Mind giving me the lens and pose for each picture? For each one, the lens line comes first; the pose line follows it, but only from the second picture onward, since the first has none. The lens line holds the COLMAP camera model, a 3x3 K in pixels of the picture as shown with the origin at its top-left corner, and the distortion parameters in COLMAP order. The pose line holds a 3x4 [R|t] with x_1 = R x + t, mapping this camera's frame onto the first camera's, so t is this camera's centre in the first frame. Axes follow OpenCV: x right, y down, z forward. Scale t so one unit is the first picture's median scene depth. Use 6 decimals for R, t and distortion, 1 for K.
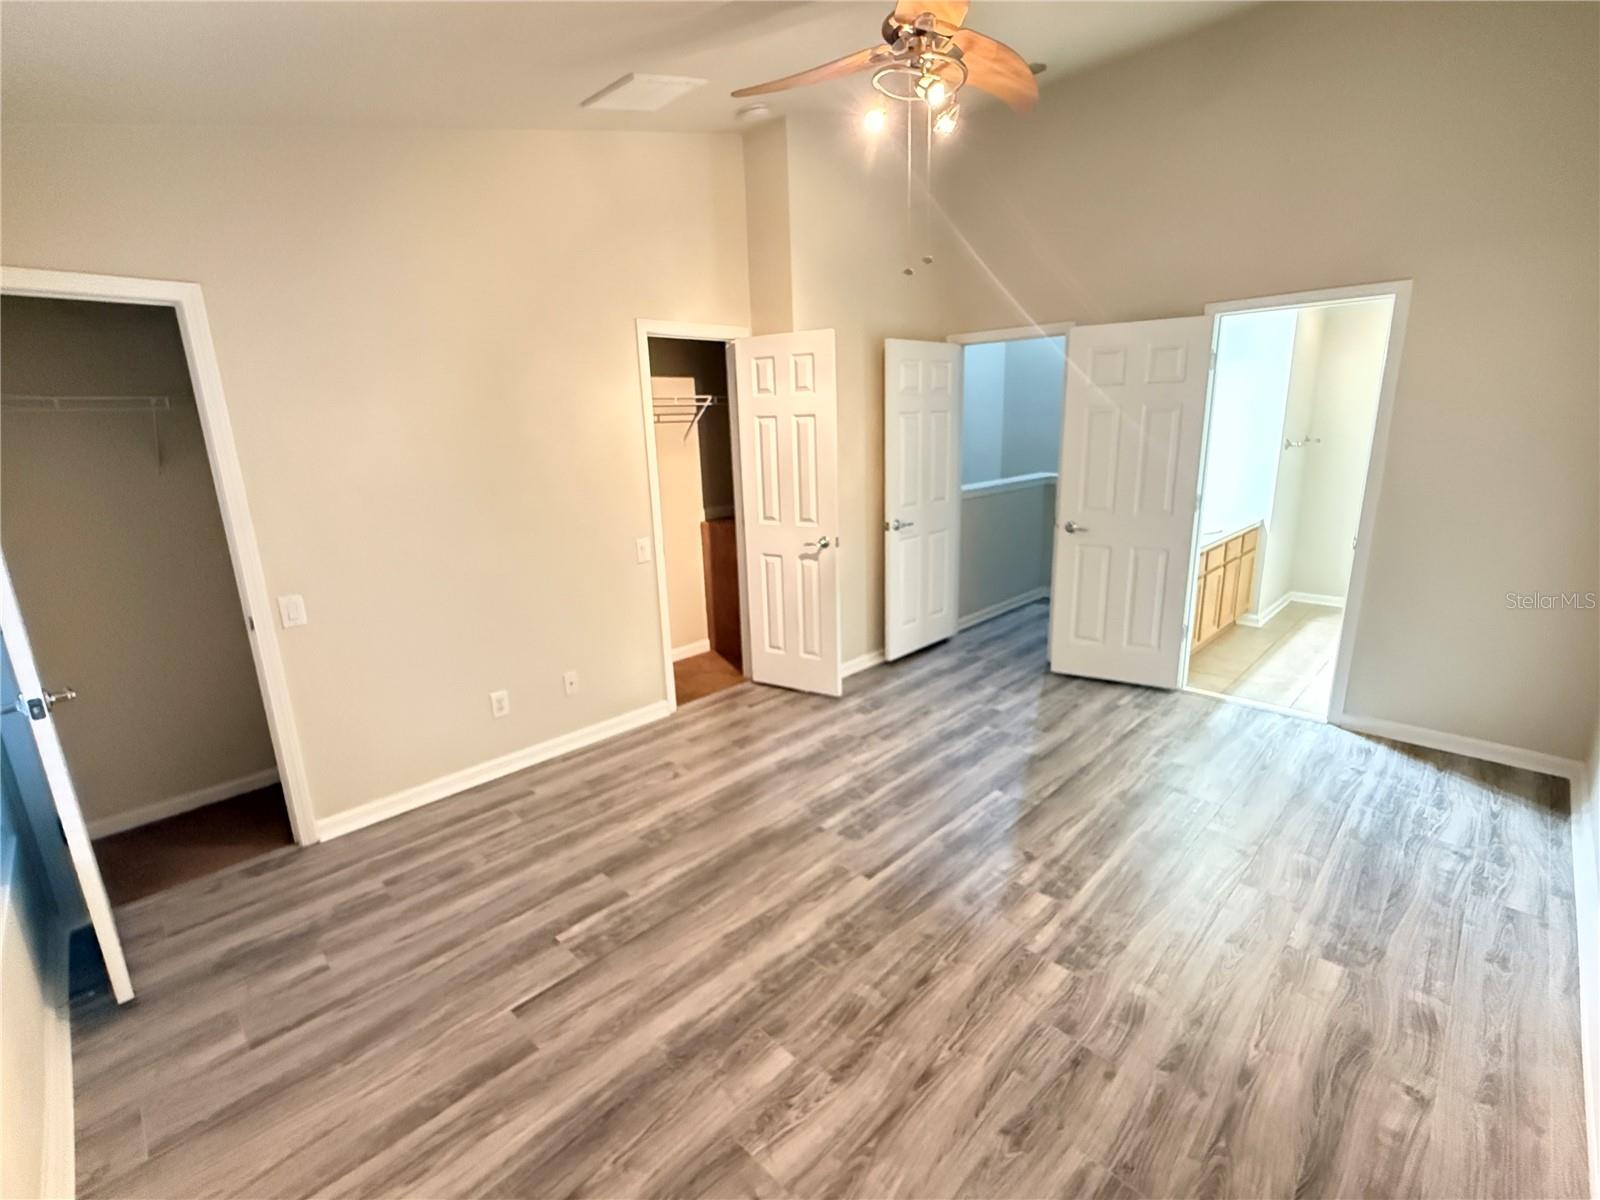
lens RADIAL K [[717.1, 0, 796.0], [0, 717.1, 598.4], [0, 0, 1]] dist [-0.002666, 0.001179]
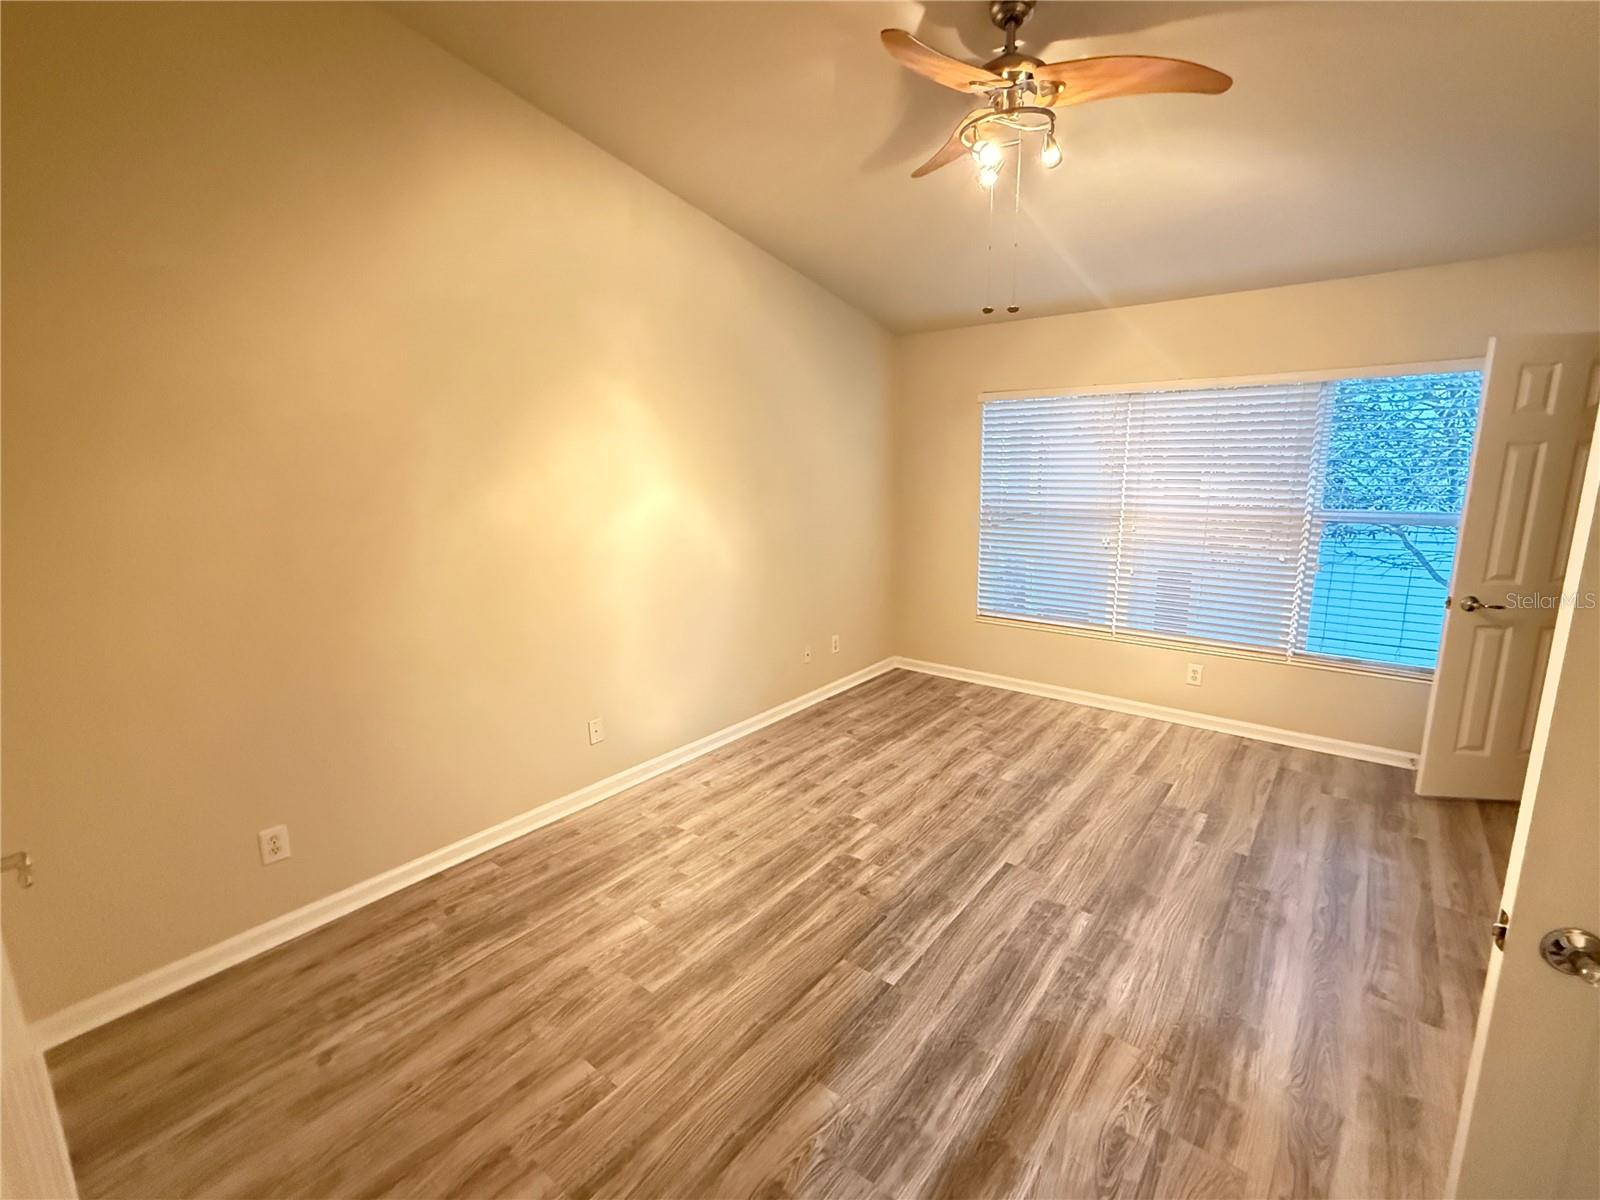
lens RADIAL K [[717.1, 0, 798.7], [0, 717.1, 598.7], [0, 0, 1]] dist [-0.002666, 0.001179]
pose [[-0.992632, 0.068222, -0.100141, 0.501691], [0.018455, 0.901918, 0.431514, -0.463815], [0.119757, 0.426486, -0.896531, 1.759958]]
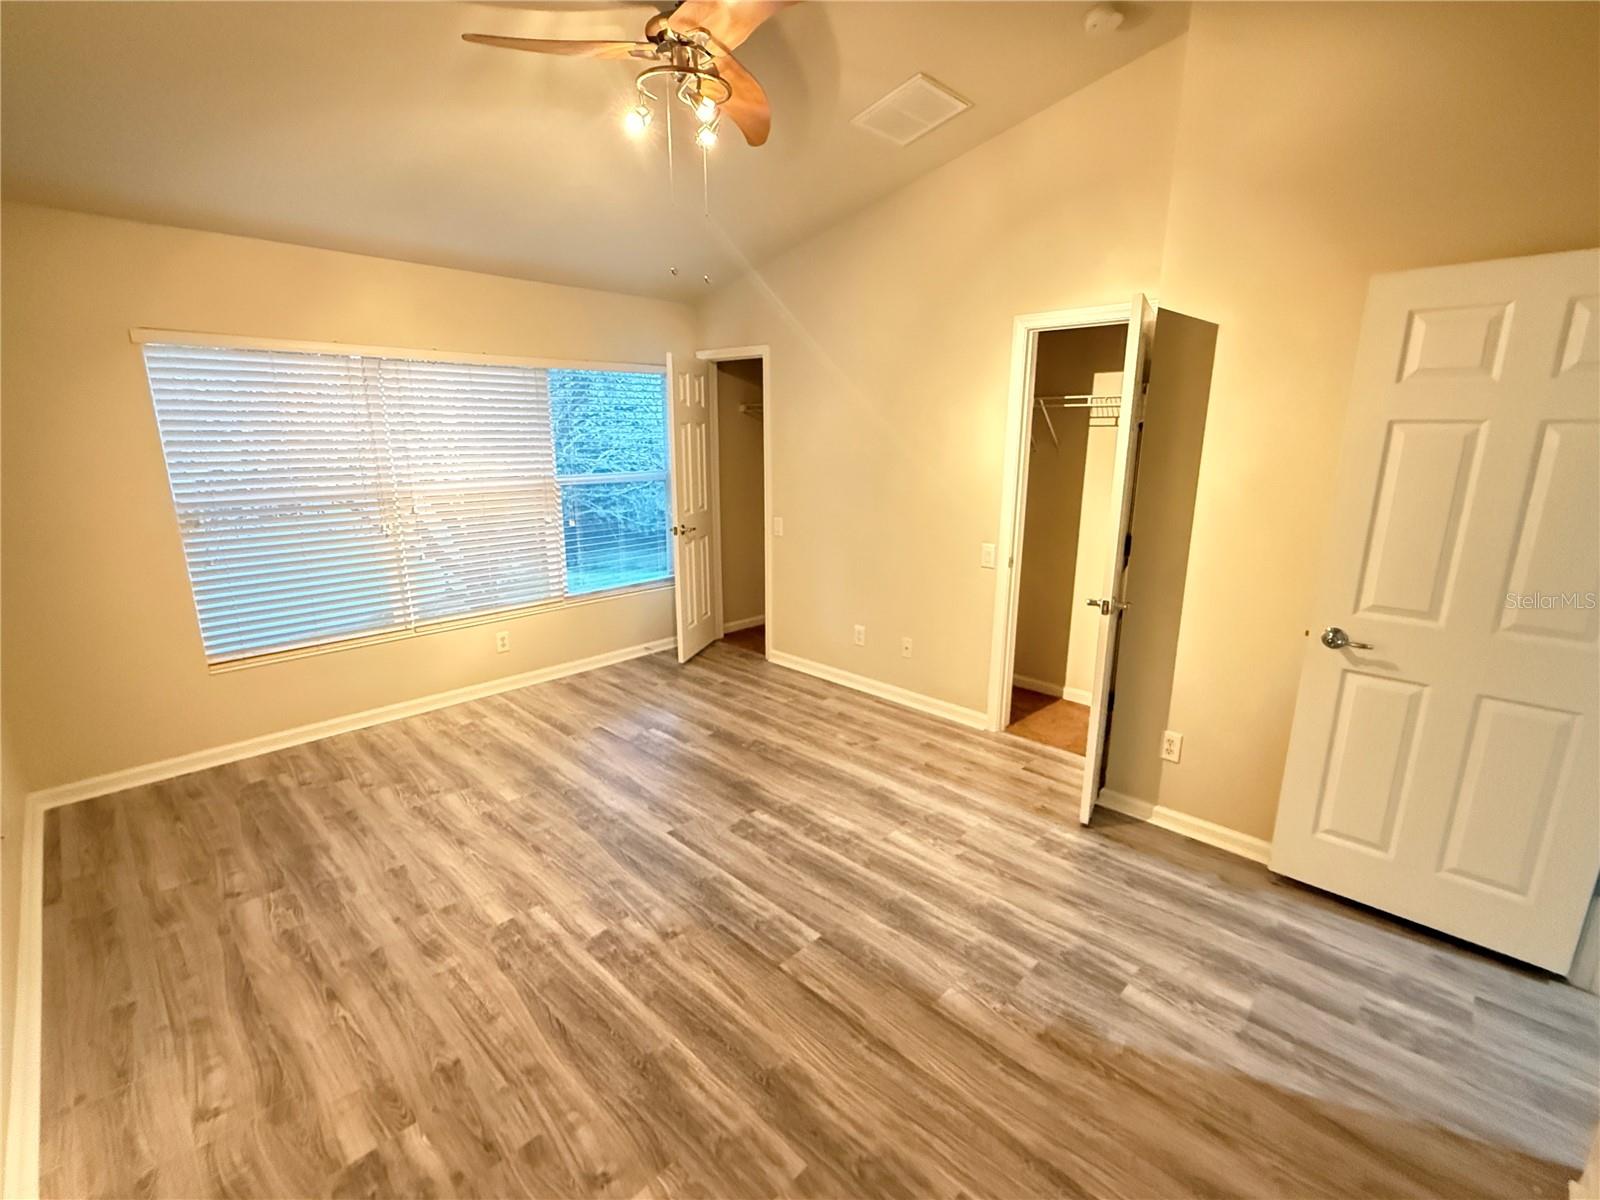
lens RADIAL K [[717.1, 0, 809.3], [0, 717.1, 597.5], [0, 0, 1]] dist [-0.002666, 0.001179]
pose [[0.022479, 0.261597, -0.964915, 1.082605], [-0.245607, 0.937026, 0.248314, -0.287210], [0.969109, 0.231408, 0.085314, 1.016810]]
